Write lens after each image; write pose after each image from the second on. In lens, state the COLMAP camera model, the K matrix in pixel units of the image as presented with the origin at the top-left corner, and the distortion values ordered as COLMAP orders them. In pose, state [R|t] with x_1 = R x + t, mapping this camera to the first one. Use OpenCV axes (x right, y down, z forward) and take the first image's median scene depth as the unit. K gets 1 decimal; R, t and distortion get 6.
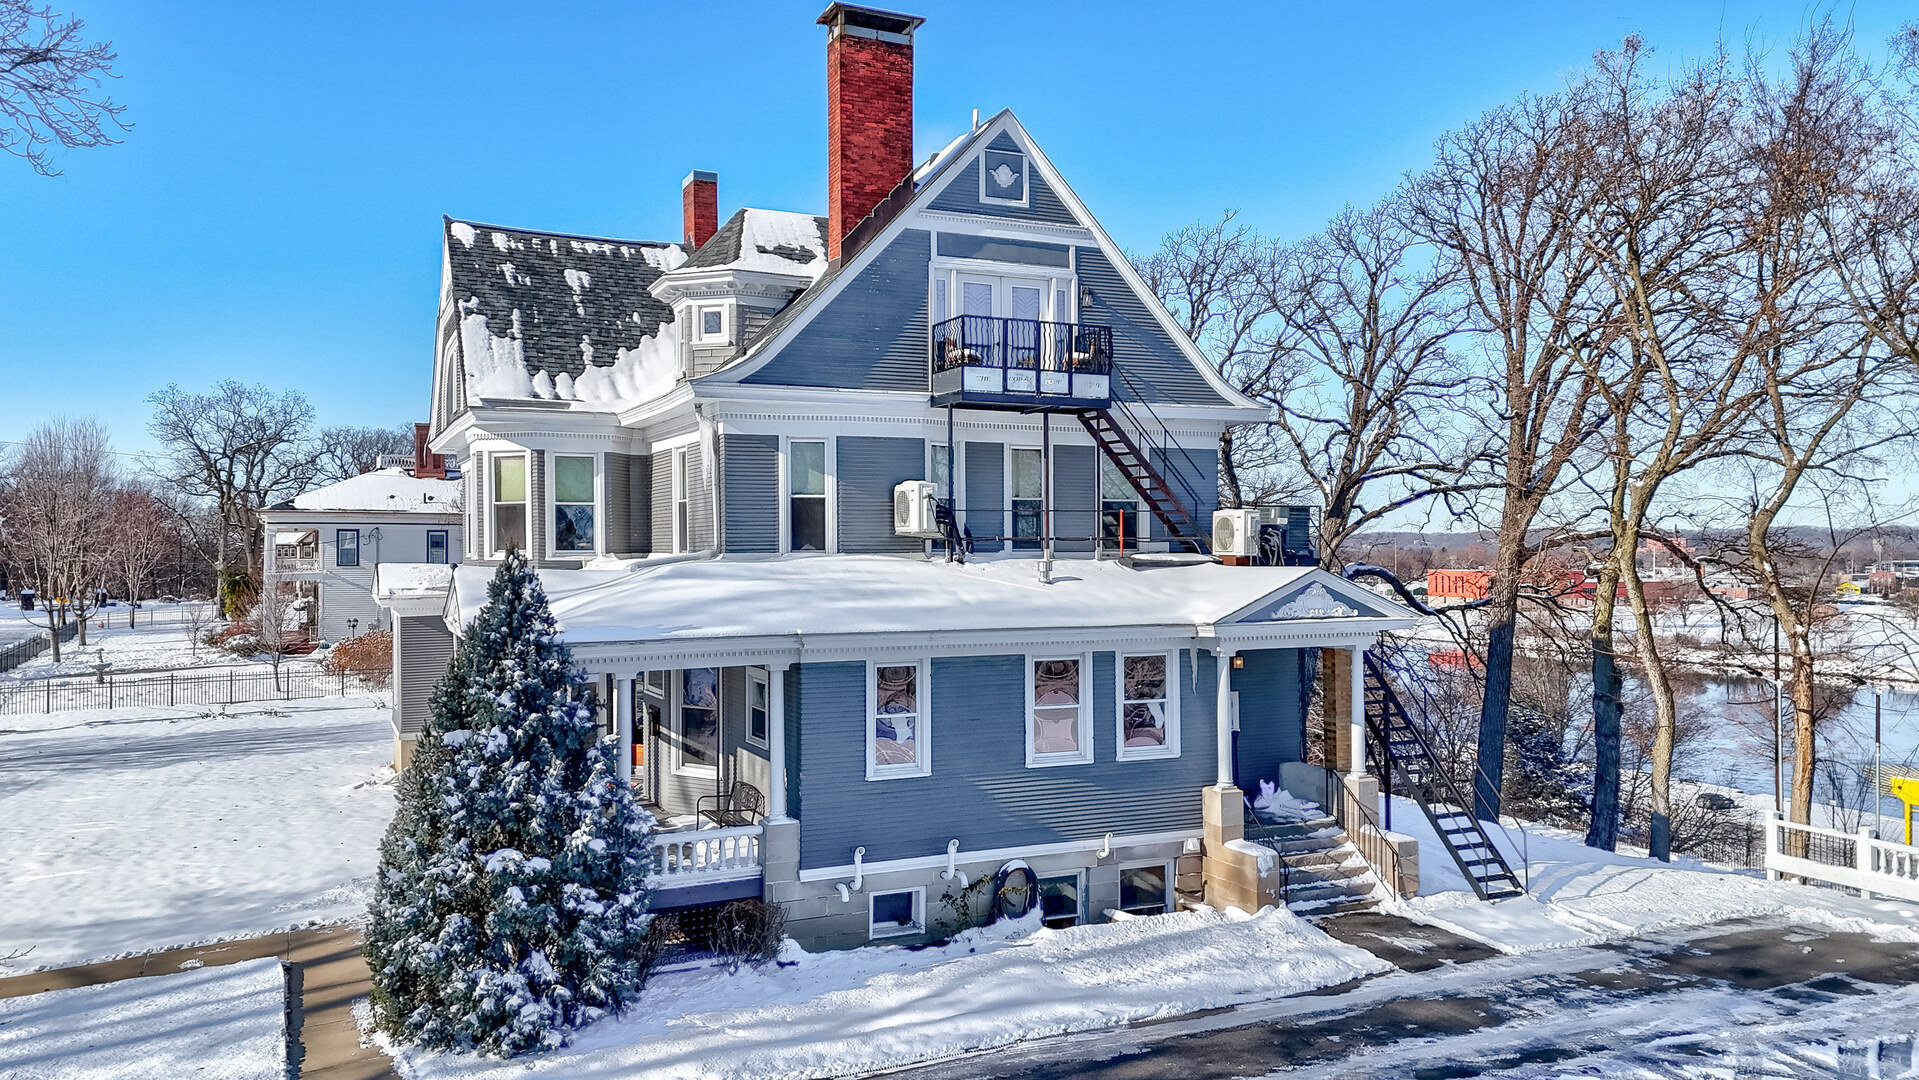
lens RADIAL K [[1367.9, 0, 963.4], [0, 1367.9, 548.0], [0, 0, 1]] dist [0.079024, -0.035947]
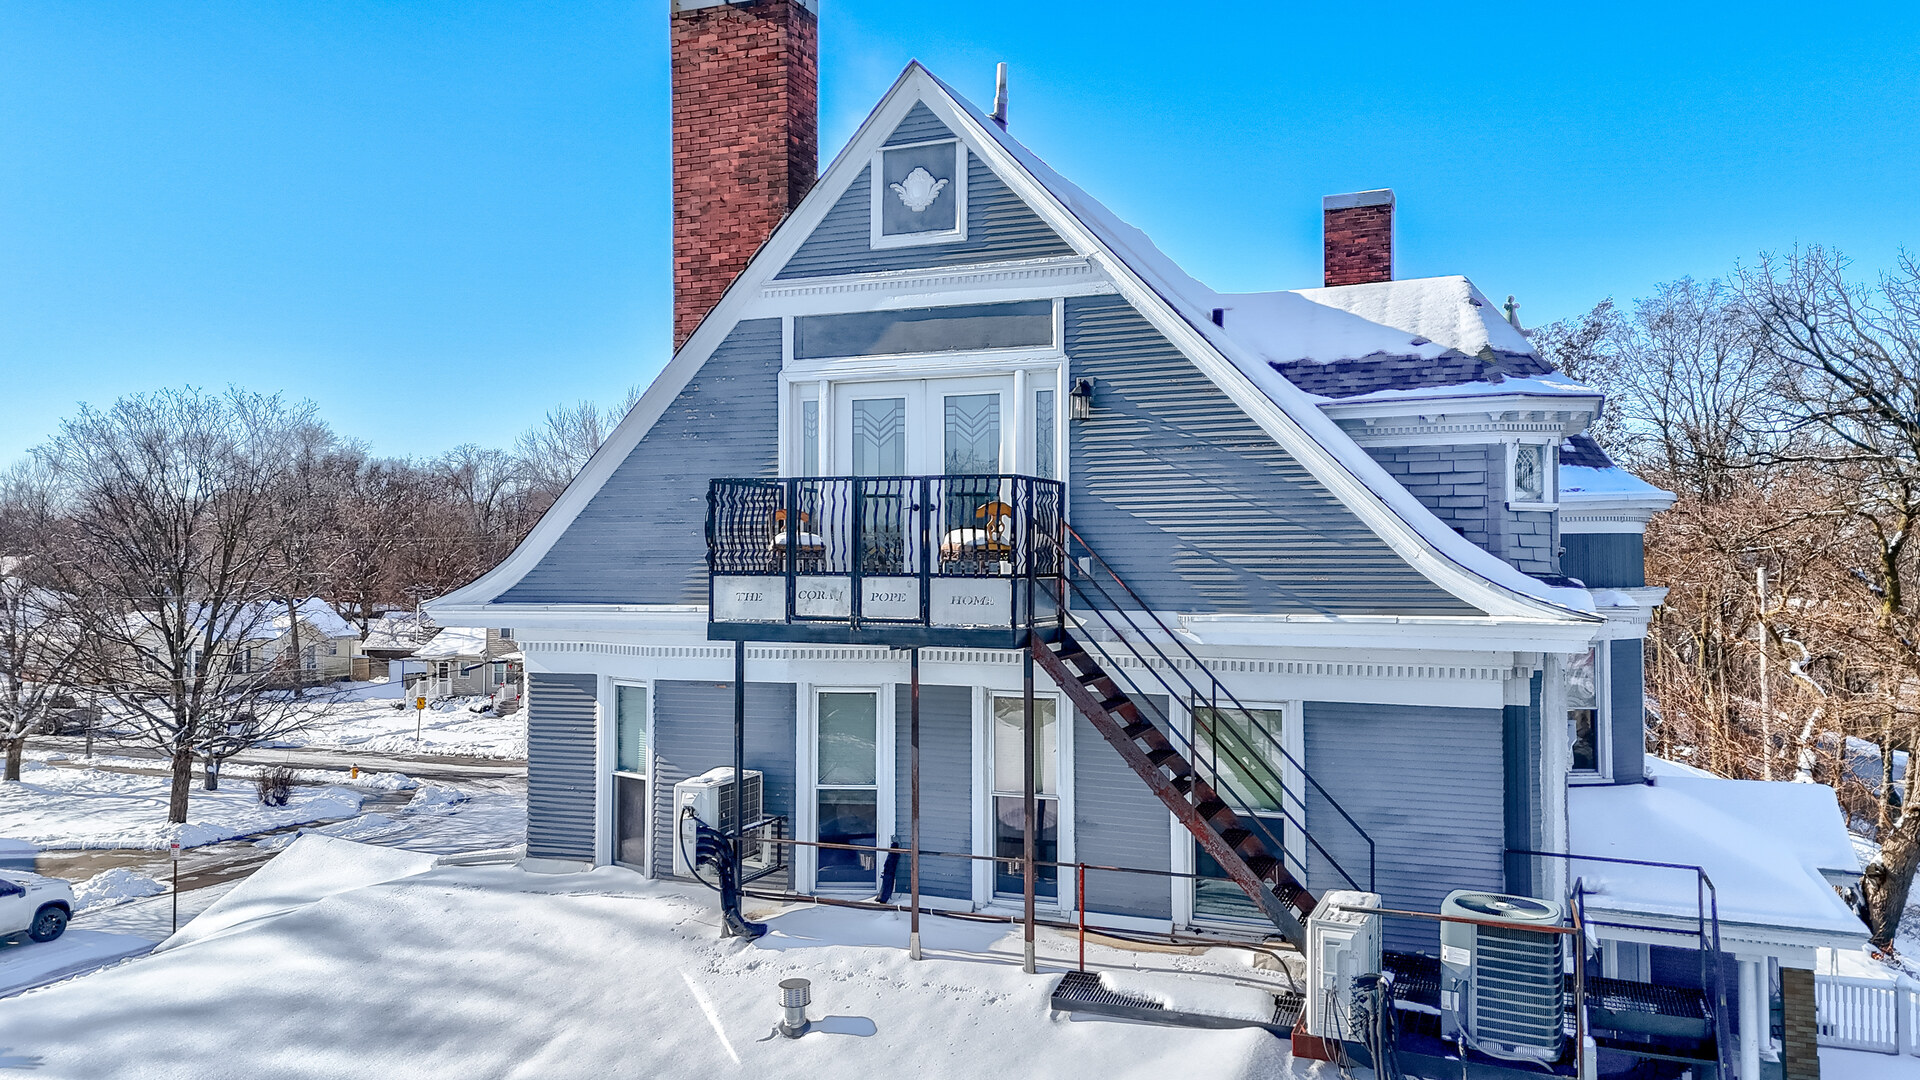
lens RADIAL K [[1368.6, 0, 960.9], [0, 1368.6, 538.6], [0, 0, 1]] dist [0.079024, -0.035947]
pose [[0.691719, -0.006767, -0.722135, 0.440077], [-0.001211, 0.999944, -0.010530, -0.138300], [0.722165, 0.008158, 0.691672, 0.683024]]
